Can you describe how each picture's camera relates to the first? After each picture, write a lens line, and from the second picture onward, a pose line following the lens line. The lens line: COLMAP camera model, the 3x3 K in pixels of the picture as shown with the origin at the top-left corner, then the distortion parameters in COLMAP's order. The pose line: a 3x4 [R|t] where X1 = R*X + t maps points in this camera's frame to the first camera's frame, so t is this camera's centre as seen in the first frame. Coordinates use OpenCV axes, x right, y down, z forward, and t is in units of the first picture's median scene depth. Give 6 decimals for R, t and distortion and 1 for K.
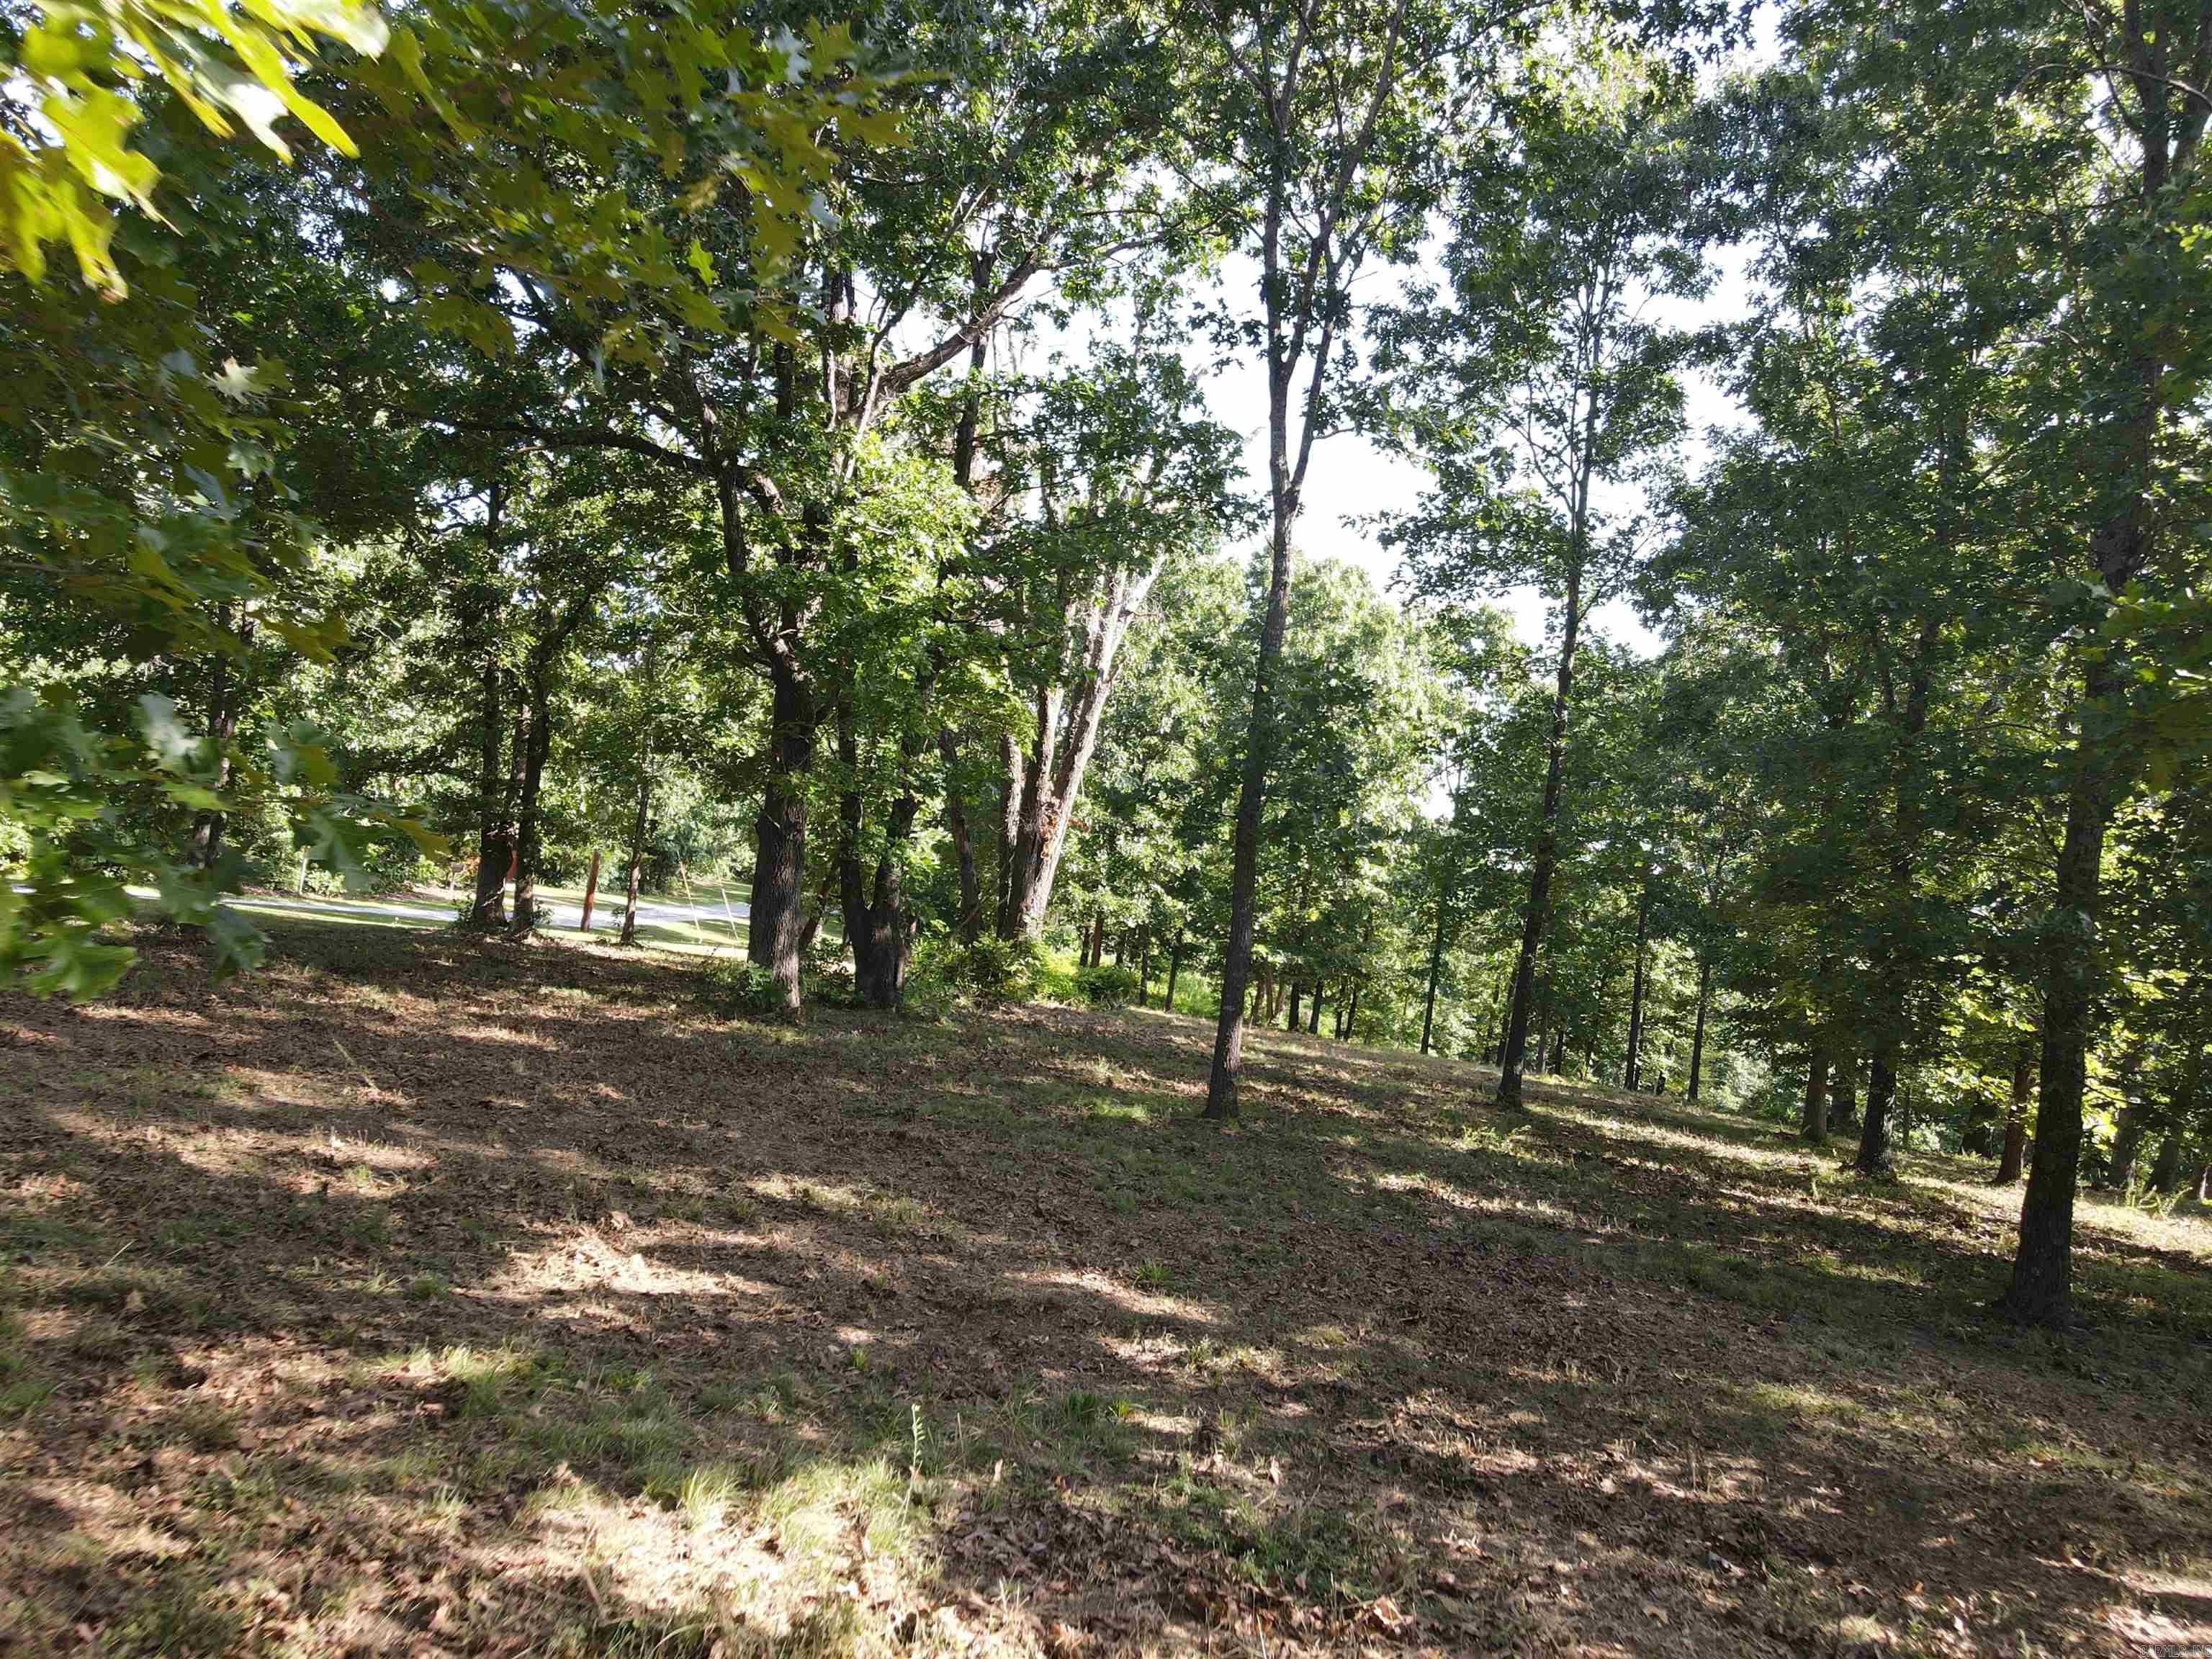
lens RADIAL K [[1617.0, 0, 1106.0], [0, 1617.0, 829.5], [0, 0, 1]] dist [0.014480, 0.009561]
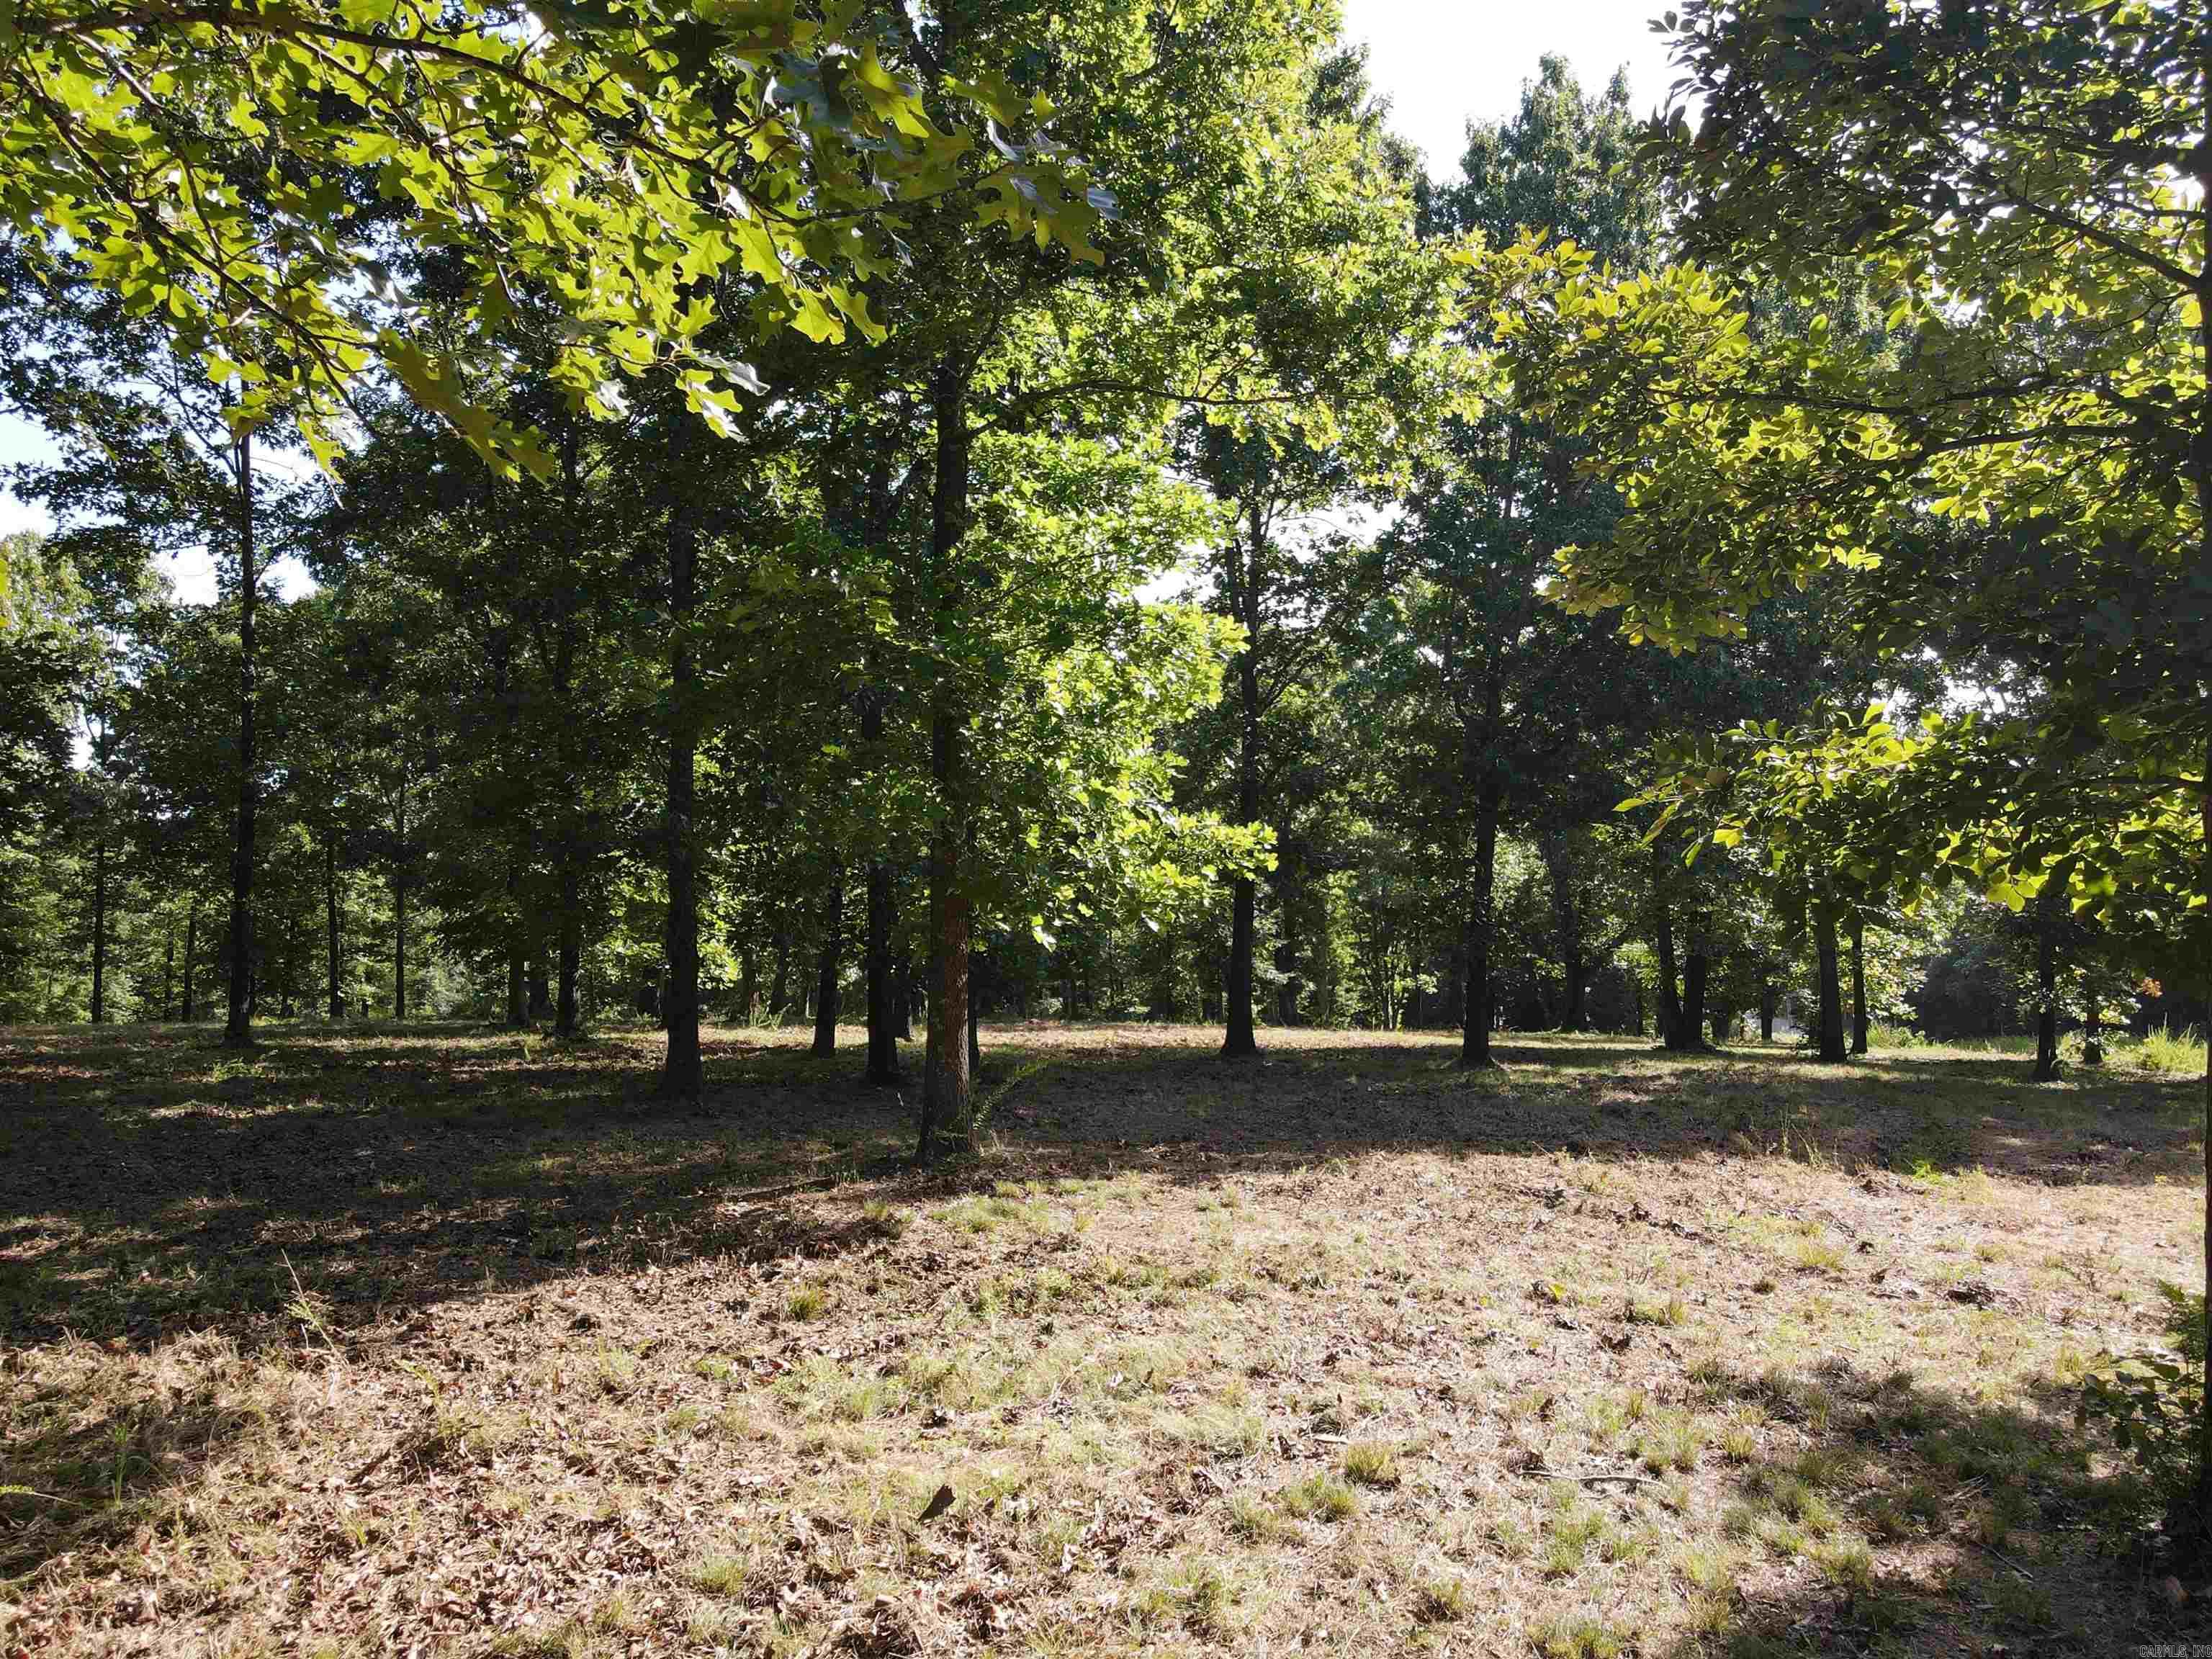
lens RADIAL K [[1617.0, 0, 1106.0], [0, 1617.0, 829.5], [0, 0, 1]] dist [0.014480, 0.009561]
pose [[0.708357, -0.107520, 0.697617, -0.068567], [0.072896, 0.994189, 0.079210, -0.010042], [-0.702080, -0.005256, 0.712079, -0.137907]]
